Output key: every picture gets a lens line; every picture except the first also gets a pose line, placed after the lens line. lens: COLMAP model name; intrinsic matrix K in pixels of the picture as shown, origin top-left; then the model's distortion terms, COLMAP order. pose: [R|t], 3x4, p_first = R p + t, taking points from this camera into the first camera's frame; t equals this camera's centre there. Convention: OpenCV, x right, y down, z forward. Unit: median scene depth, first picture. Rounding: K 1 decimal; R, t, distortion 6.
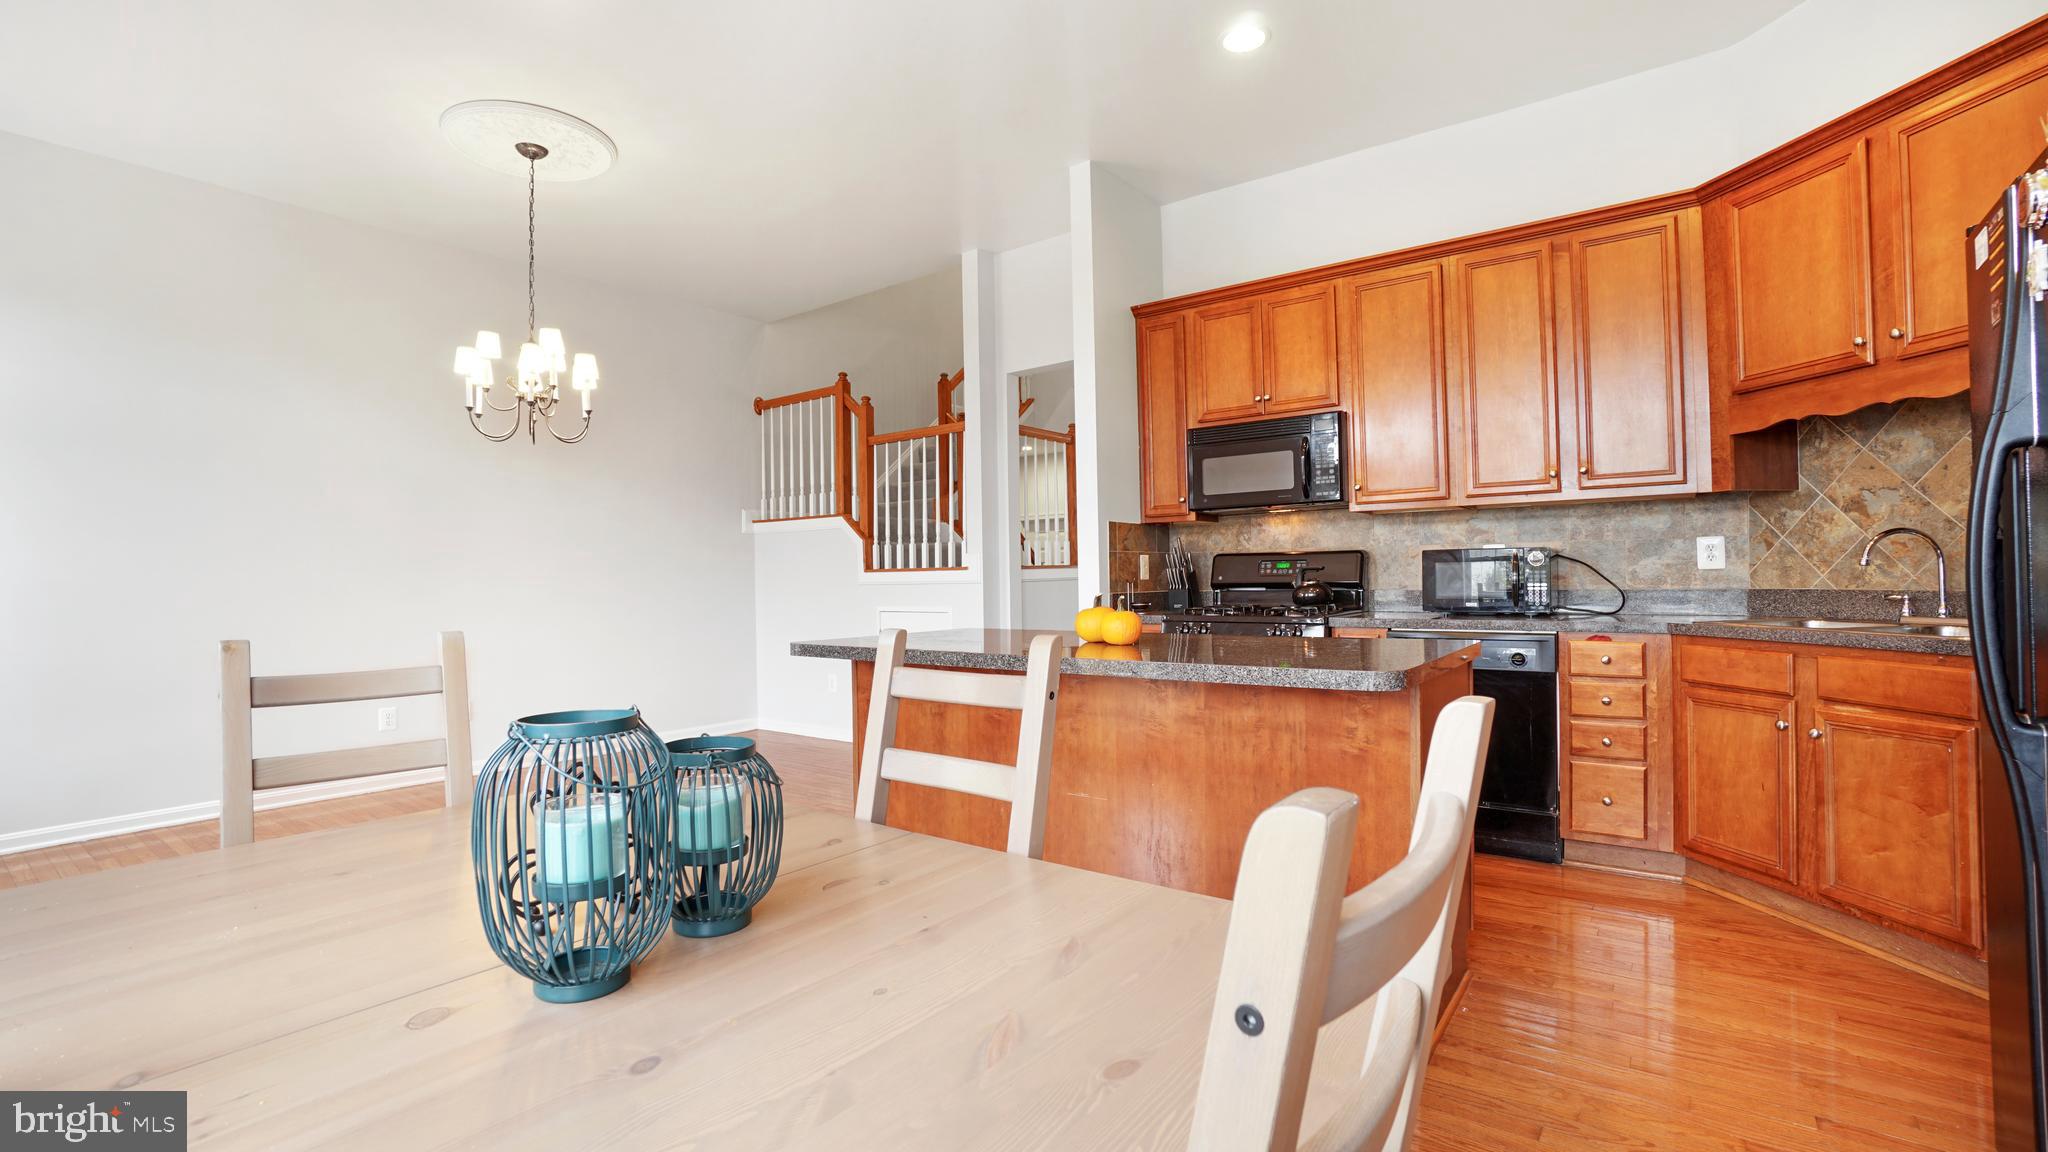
lens RADIAL K [[898.8, 0, 1031.1], [0, 898.8, 571.3], [0, 0, 1]] dist [-0.020039, 0.000160]
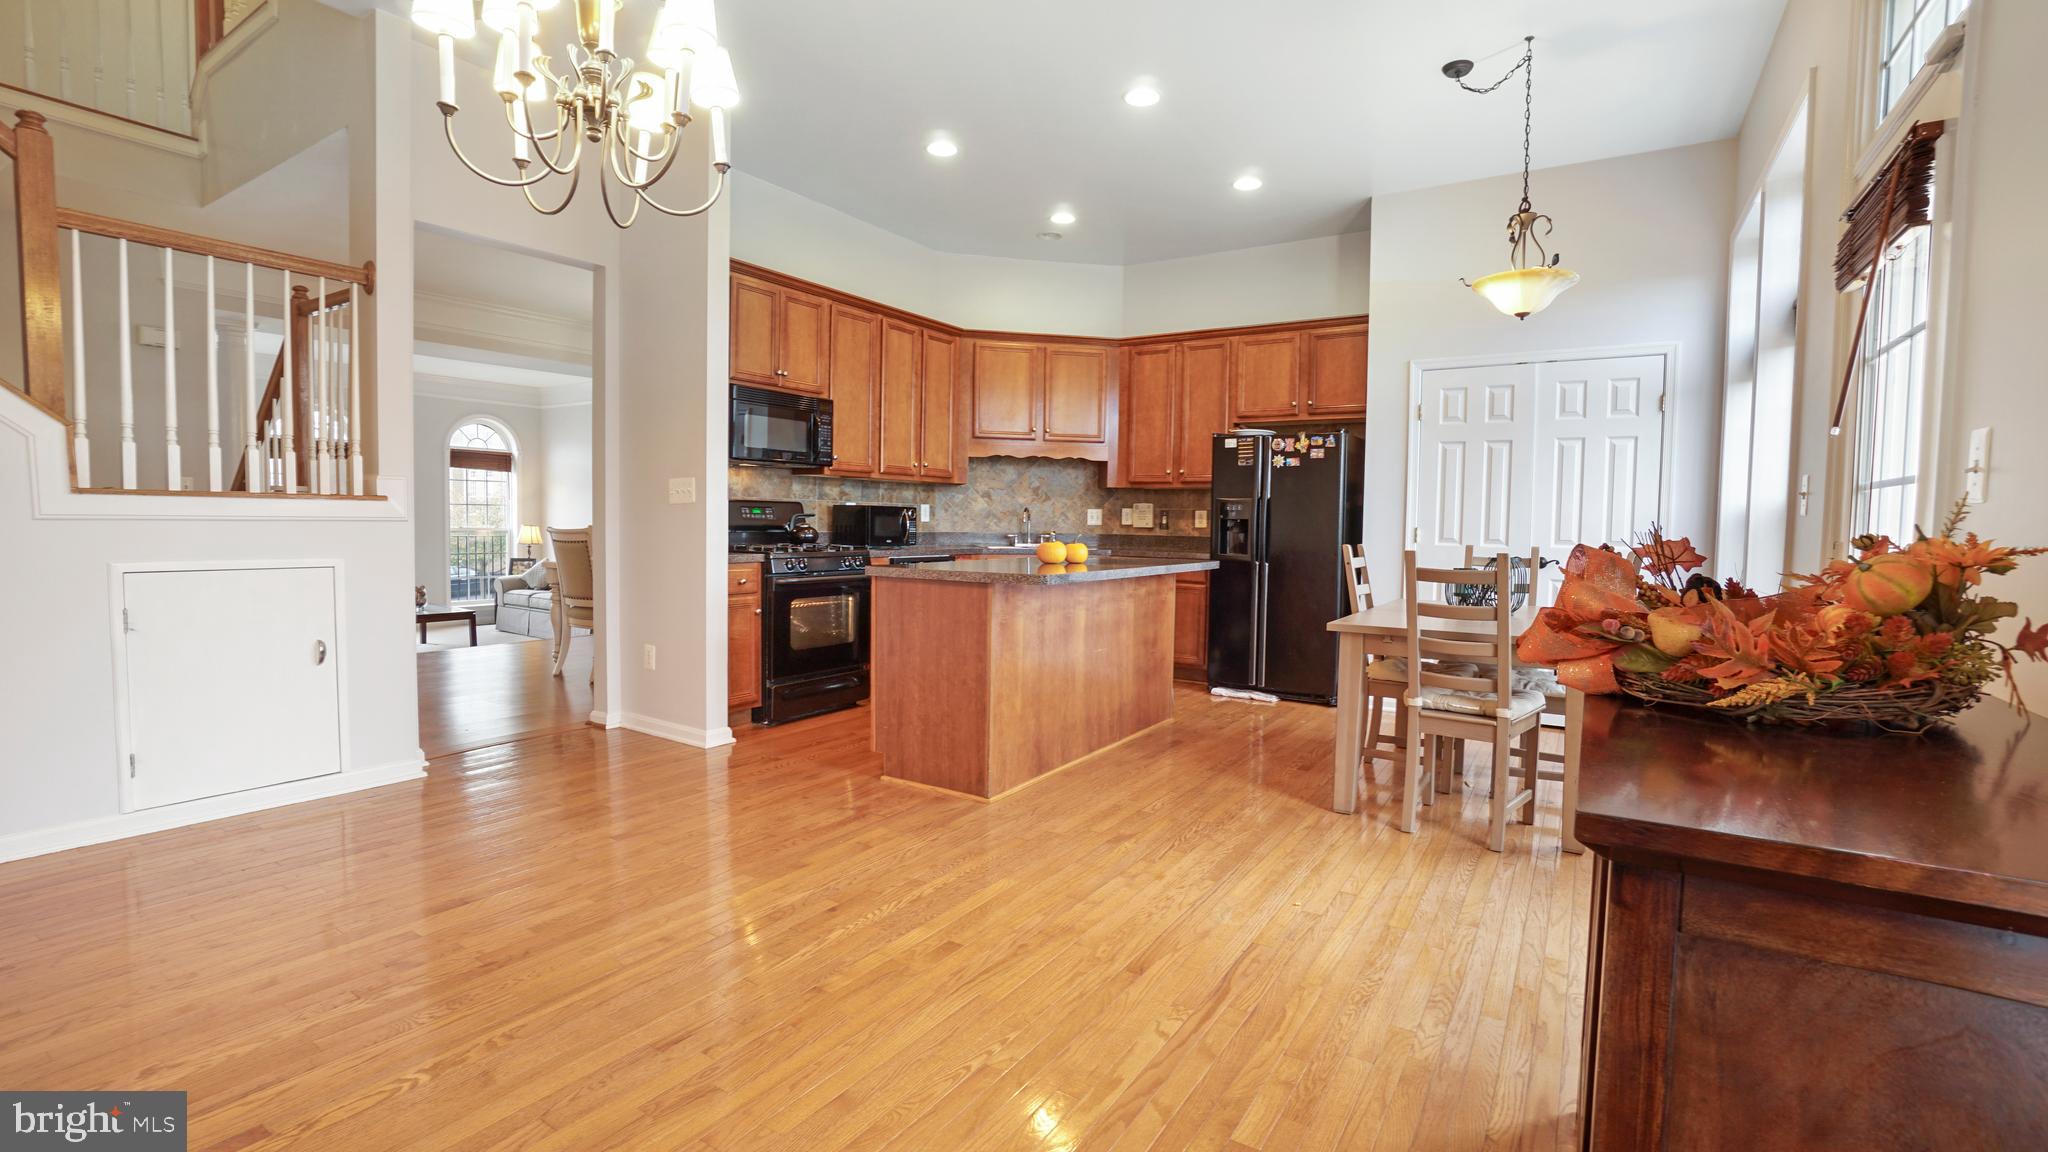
lens RADIAL K [[898.8, 0, 1031.1], [0, 898.8, 571.3], [0, 0, 1]] dist [-0.020039, 0.000160]
pose [[-0.077545, -0.041611, 0.996120, -1.063395], [-0.019359, 0.999003, 0.040224, 0.019730], [-0.996801, -0.016165, -0.078273, 0.821414]]
